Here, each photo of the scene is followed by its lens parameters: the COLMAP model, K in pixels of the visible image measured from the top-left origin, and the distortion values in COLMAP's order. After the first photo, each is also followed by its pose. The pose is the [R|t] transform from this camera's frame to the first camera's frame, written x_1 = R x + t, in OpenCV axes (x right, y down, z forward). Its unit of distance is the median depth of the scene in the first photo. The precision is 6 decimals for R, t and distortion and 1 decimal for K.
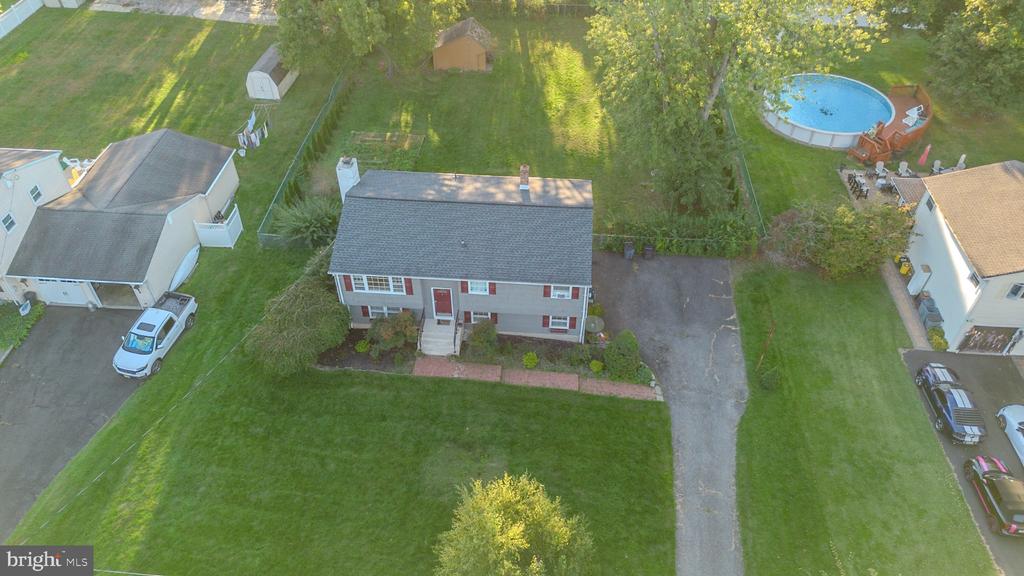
lens RADIAL K [[722.9, 0, 512.0], [0, 722.9, 288.0], [0, 0, 1]] dist [0.070407, -0.072779]
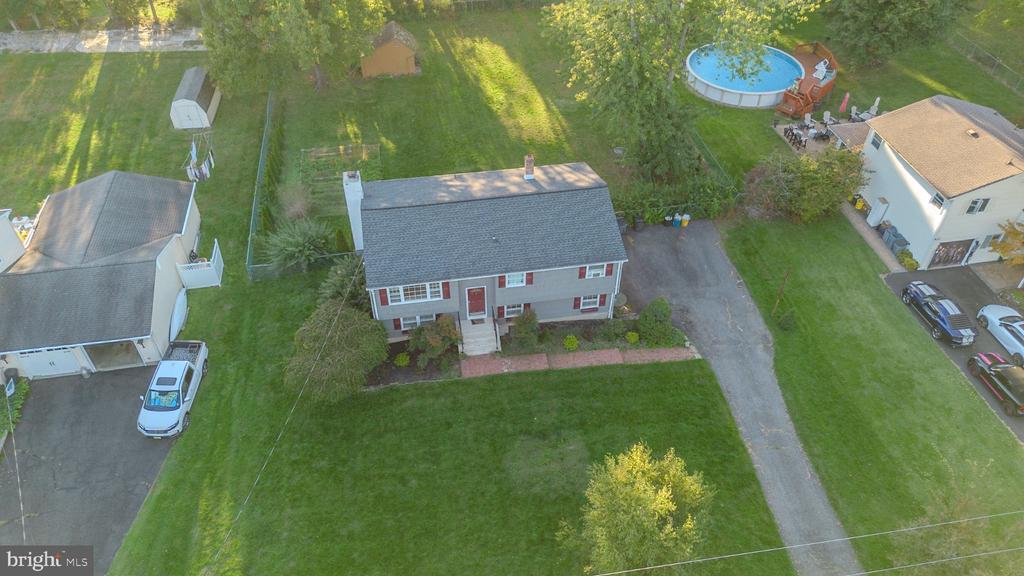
lens RADIAL K [[722.9, 0, 512.0], [0, 722.9, 288.0], [0, 0, 1]] dist [0.070407, -0.072779]
pose [[0.969931, -0.163991, 0.179833, -0.216525], [0.164214, 0.986329, 0.013752, -0.003930], [-0.179630, 0.016192, 0.983601, 0.010411]]
